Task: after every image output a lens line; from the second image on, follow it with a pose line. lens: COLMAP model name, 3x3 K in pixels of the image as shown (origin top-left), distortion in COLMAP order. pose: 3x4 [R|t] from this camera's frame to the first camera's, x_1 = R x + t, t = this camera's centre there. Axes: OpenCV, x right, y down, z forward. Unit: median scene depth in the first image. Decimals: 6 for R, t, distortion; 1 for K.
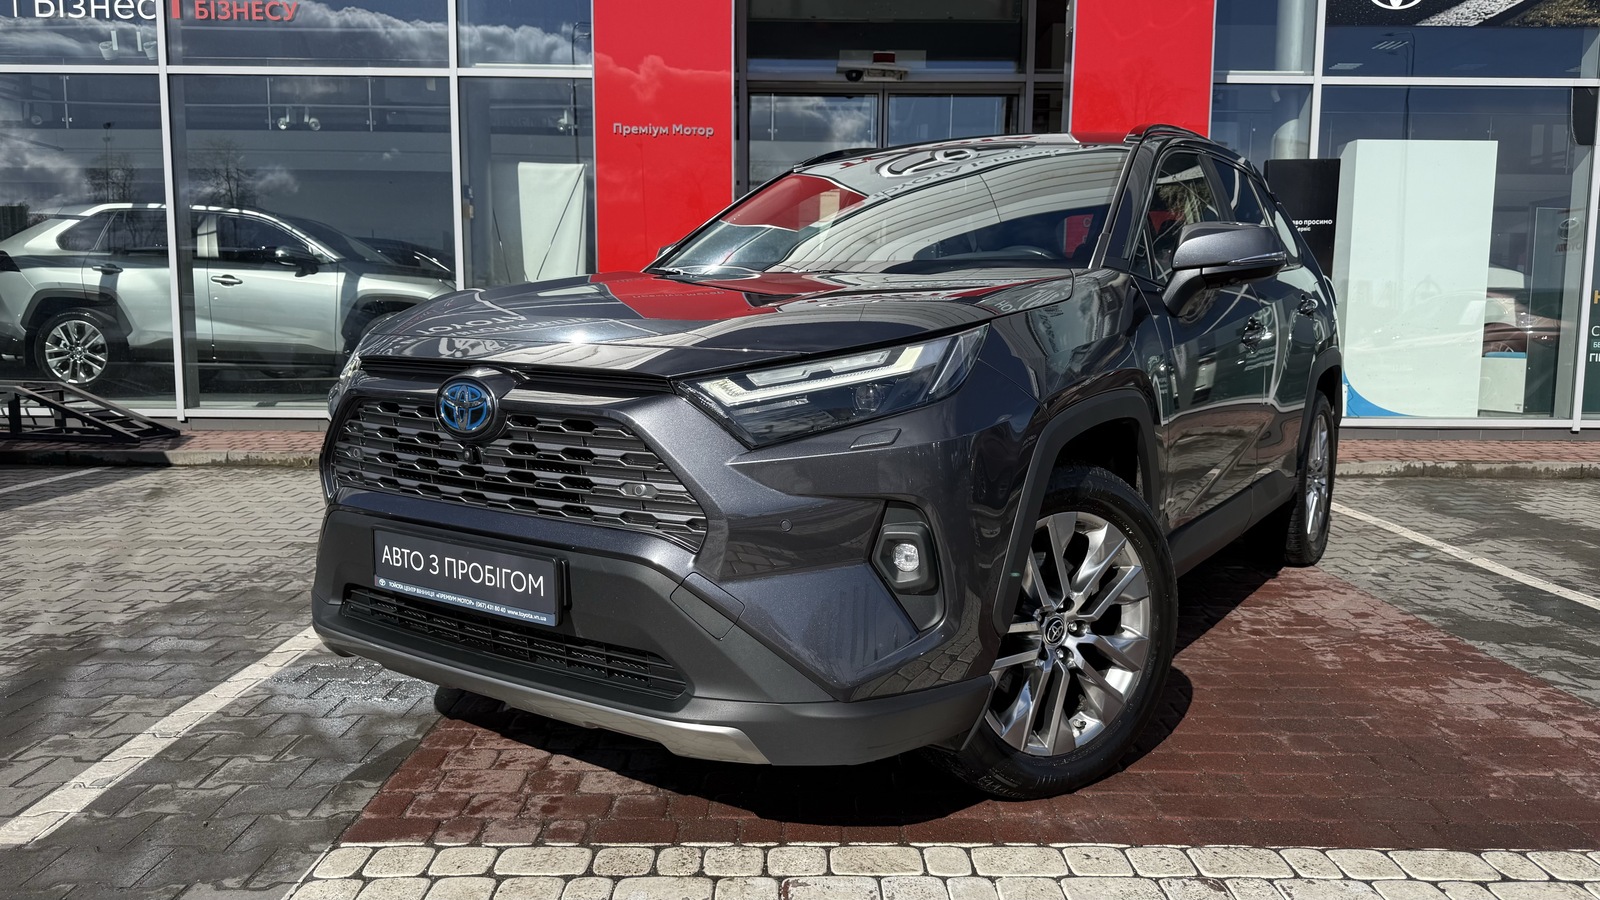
lens RADIAL K [[1128.2, 0, 794.9], [0, 1128.2, 448.4], [0, 0, 1]] dist [0.002094, -0.004191]
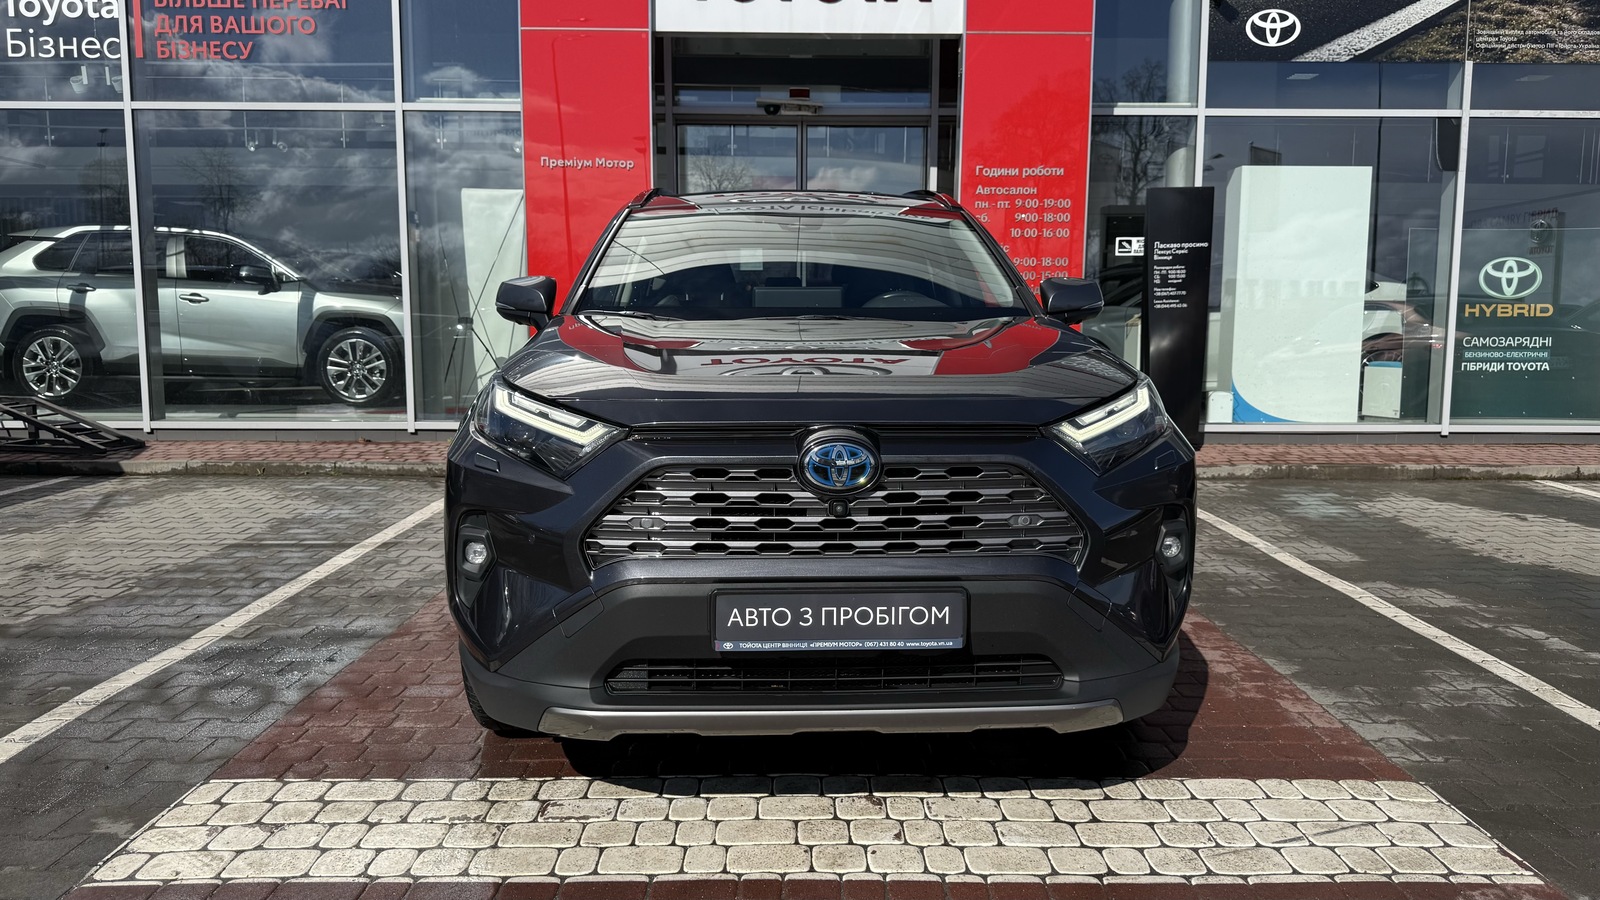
lens RADIAL K [[1125.0, 0, 800.0], [0, 1125.0, 450.0], [0, 0, 1]] dist [0.008038, -0.011631]
pose [[0.999965, -0.004900, 0.006754, 0.070444], [0.004892, 0.999987, 0.001206, -0.005920], [-0.006760, -0.001173, 0.999976, -0.075973]]
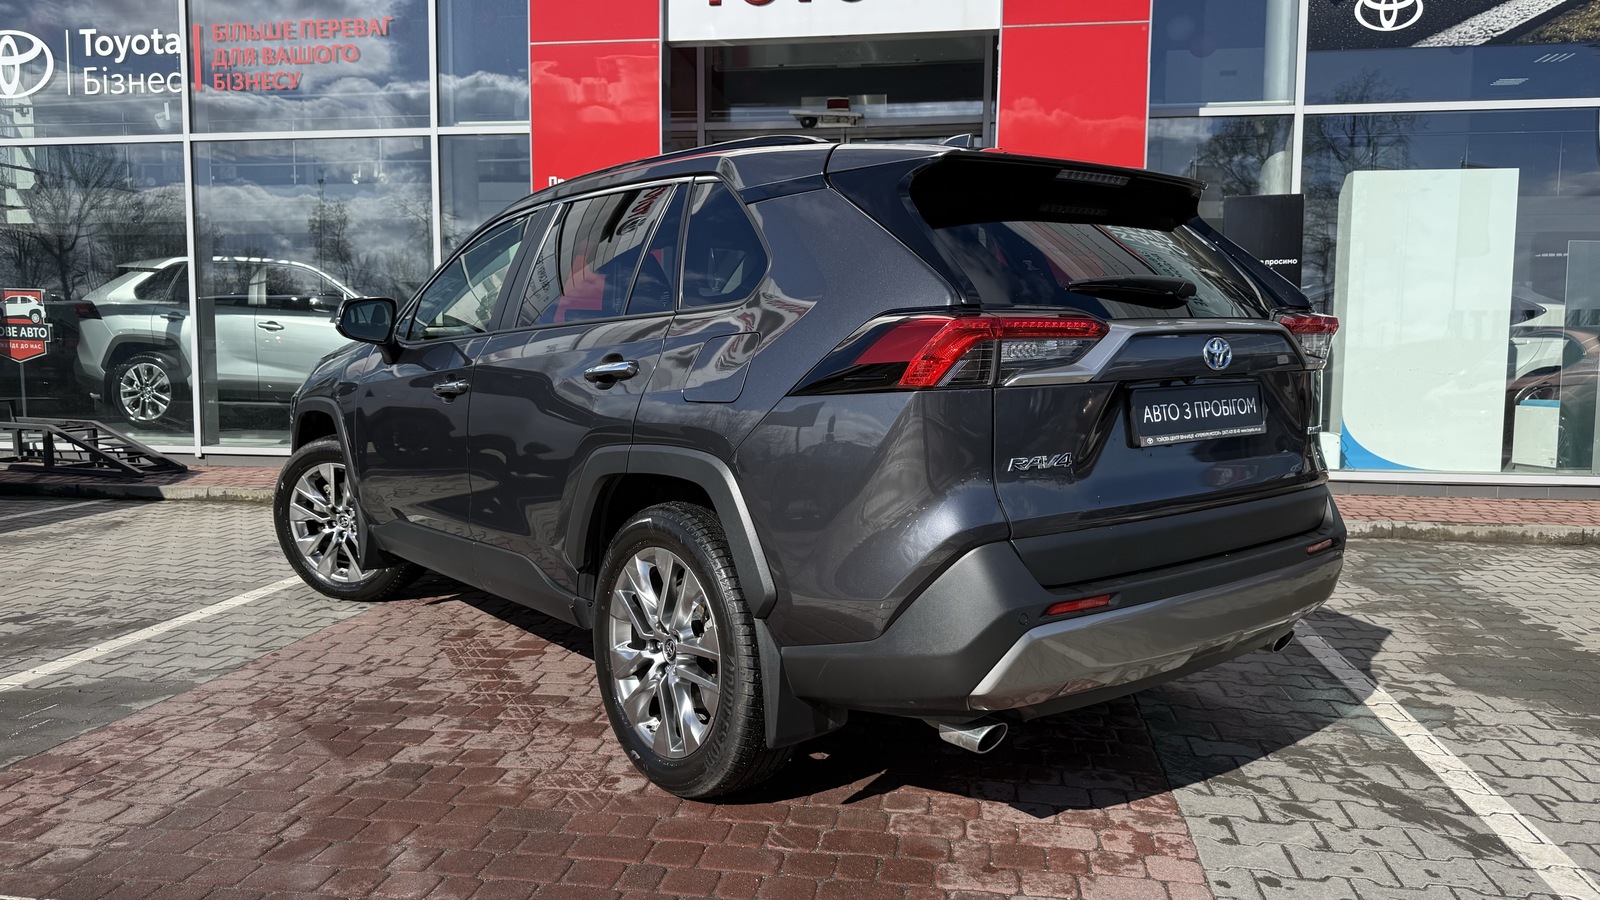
lens RADIAL K [[1127.0, 0, 797.9], [0, 1127.0, 449.2], [0, 0, 1]] dist [0.004882, -0.007012]
pose [[0.987114, 0.012478, -0.159534, 0.205610], [-0.016871, 0.999514, -0.026213, -0.013620], [0.159129, 0.028567, 0.986844, 0.019427]]
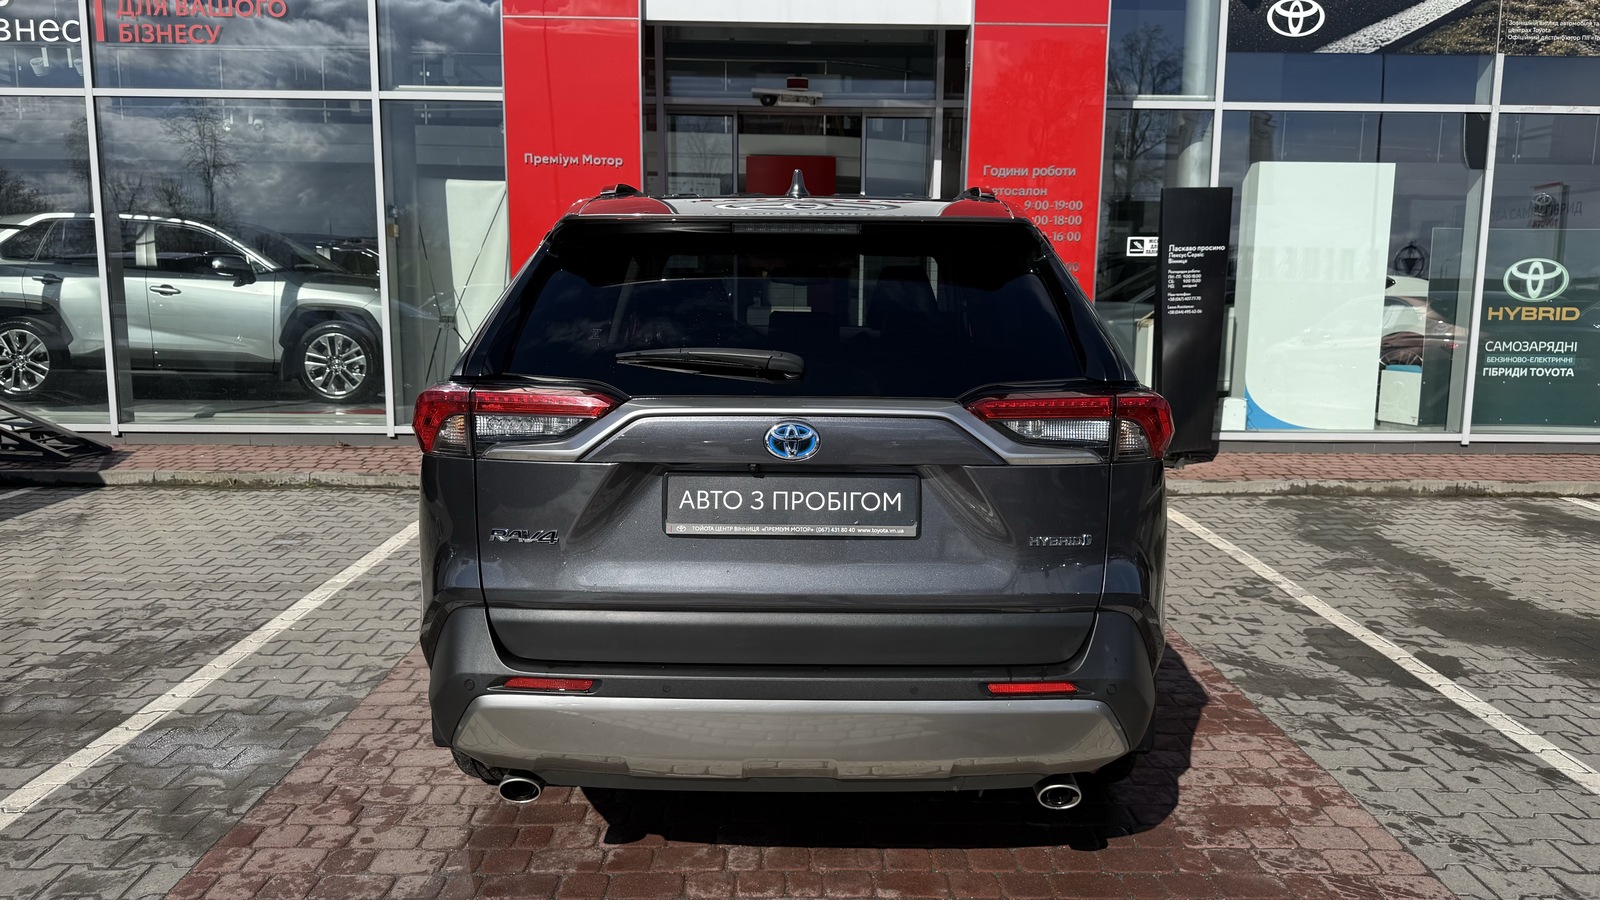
lens RADIAL K [[1127.0, 0, 797.9], [0, 1127.0, 449.2], [0, 0, 1]] dist [0.004882, -0.007012]
pose [[0.999937, -0.000446, 0.011175, 0.067697], [0.000092, 0.999499, 0.031637, -0.045649], [-0.011183, -0.031634, 0.999437, -0.034021]]
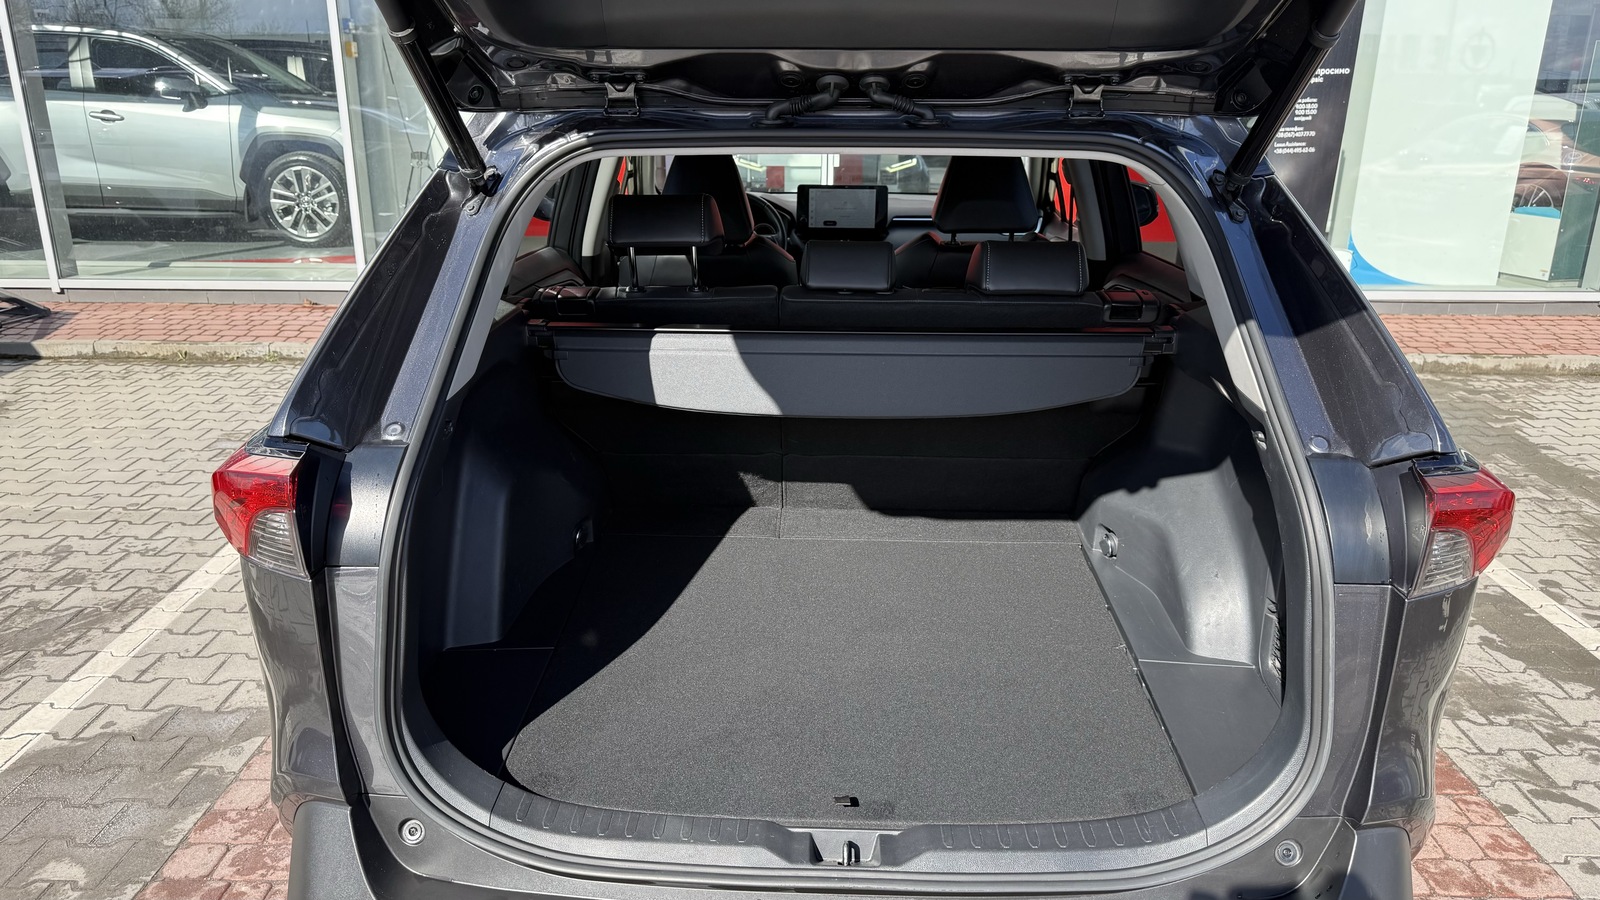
lens RADIAL K [[1130.1, 0, 788.3], [0, 1130.1, 453.9], [0, 0, 1]] dist [0.000487, -0.001880]
pose [[0.999876, 0.003387, -0.015409, 0.062430], [-0.000112, 0.978183, 0.207745, -0.088774], [0.015776, -0.207717, 0.978062, 0.093196]]
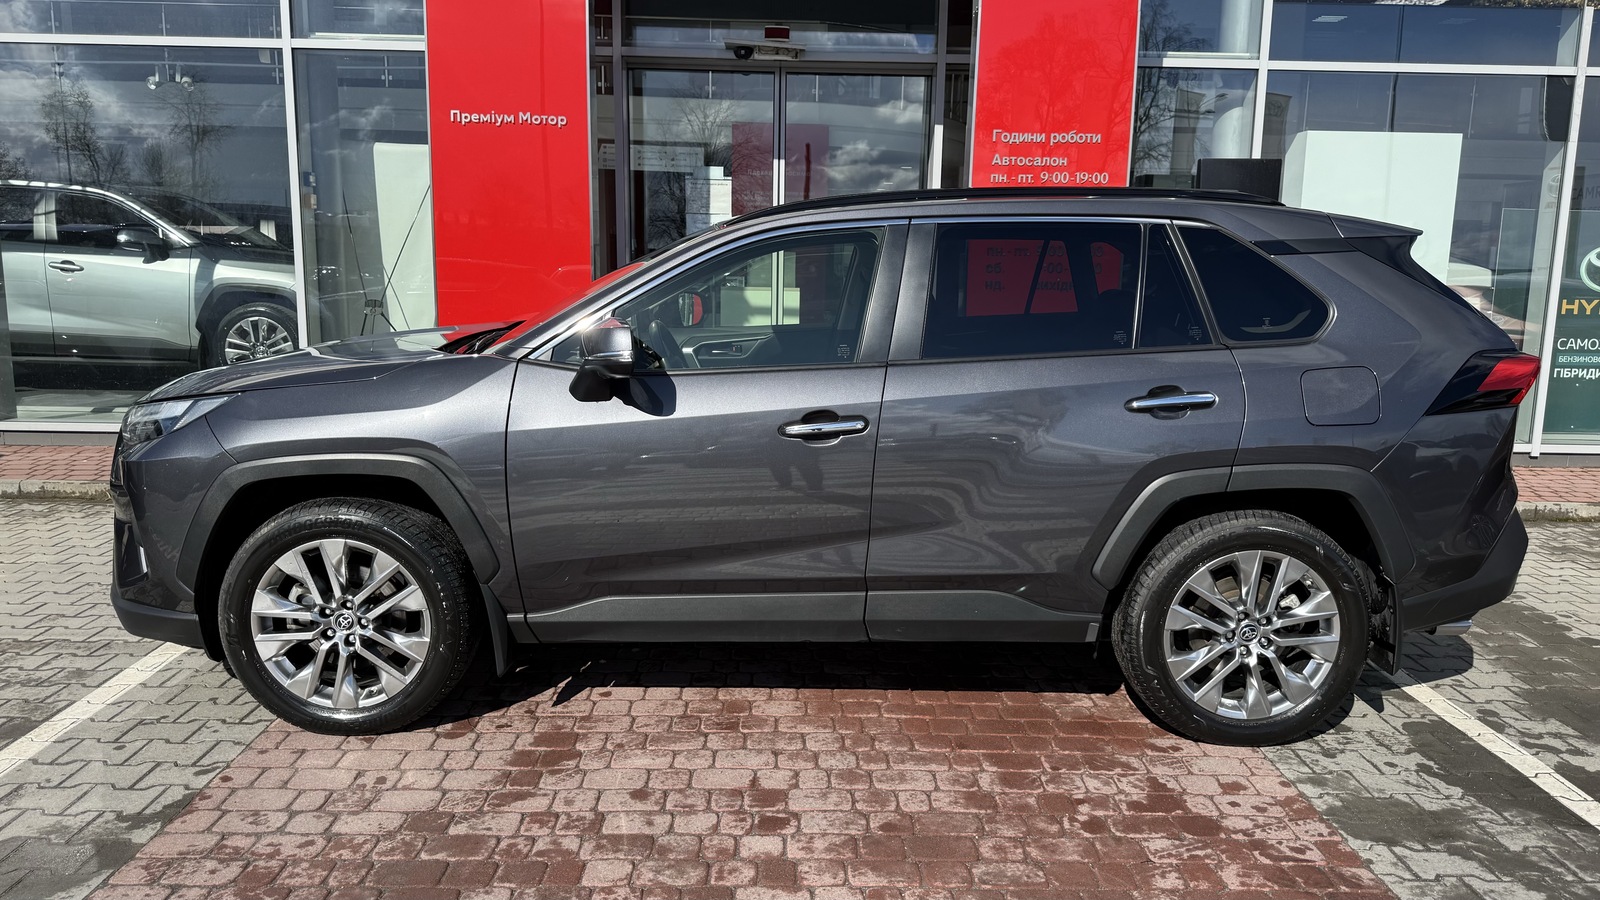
lens RADIAL K [[1131.1, 0, 800.0], [0, 1131.1, 450.0], [0, 0, 1]] dist [-0.004130, 0.003031]
pose [[0.999854, 0.007021, 0.015582, 0.085241], [-0.007841, 0.998552, 0.053229, -0.066815], [-0.015186, -0.053343, 0.998461, 0.098051]]
